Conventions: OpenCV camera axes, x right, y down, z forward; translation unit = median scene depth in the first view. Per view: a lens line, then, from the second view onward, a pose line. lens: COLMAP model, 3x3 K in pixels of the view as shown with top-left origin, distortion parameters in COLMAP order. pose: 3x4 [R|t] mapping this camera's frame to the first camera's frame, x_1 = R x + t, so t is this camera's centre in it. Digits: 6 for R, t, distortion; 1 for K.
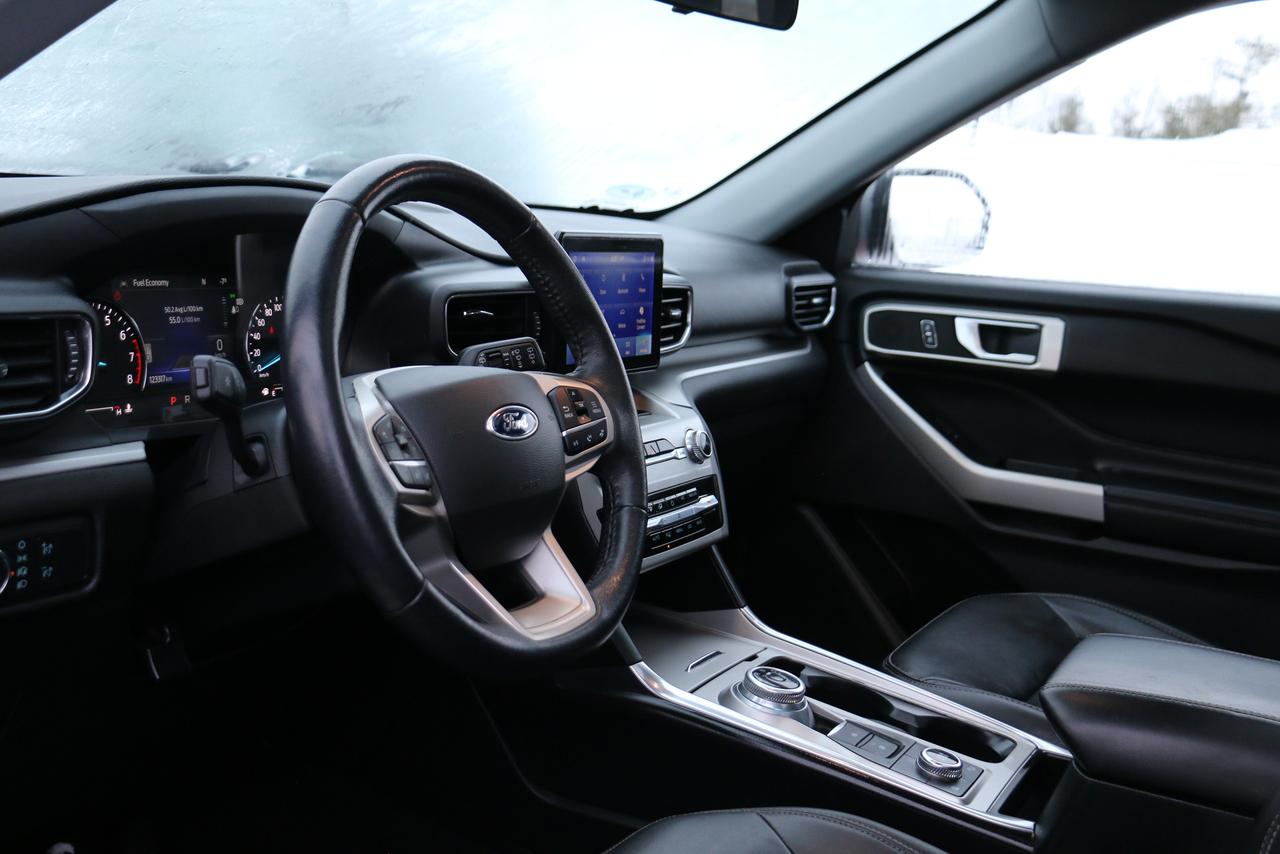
lens RADIAL K [[1462.8, 0, 640.0], [0, 1462.8, 427.0], [0, 0, 1]] dist [0.001310, 0.002096]
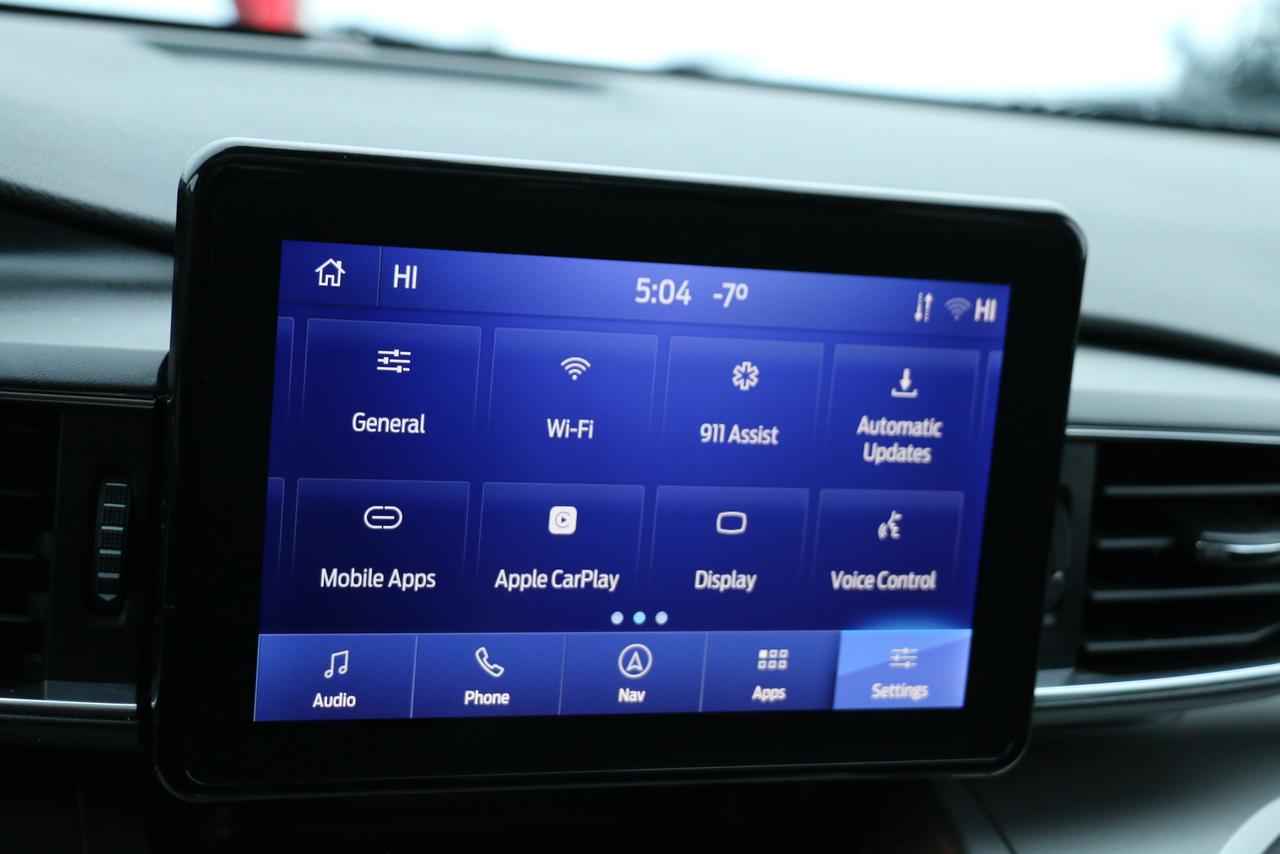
lens RADIAL K [[2035.1, 0, 640.0], [0, 2035.1, 427.0], [0, 0, 1]] dist [-0.003700, -0.031628]
pose [[0.733808, 0.131720, -0.666465, 0.191276], [-0.151551, 0.988041, 0.028411, -0.100653], [0.662237, 0.080155, 0.744995, 0.746916]]
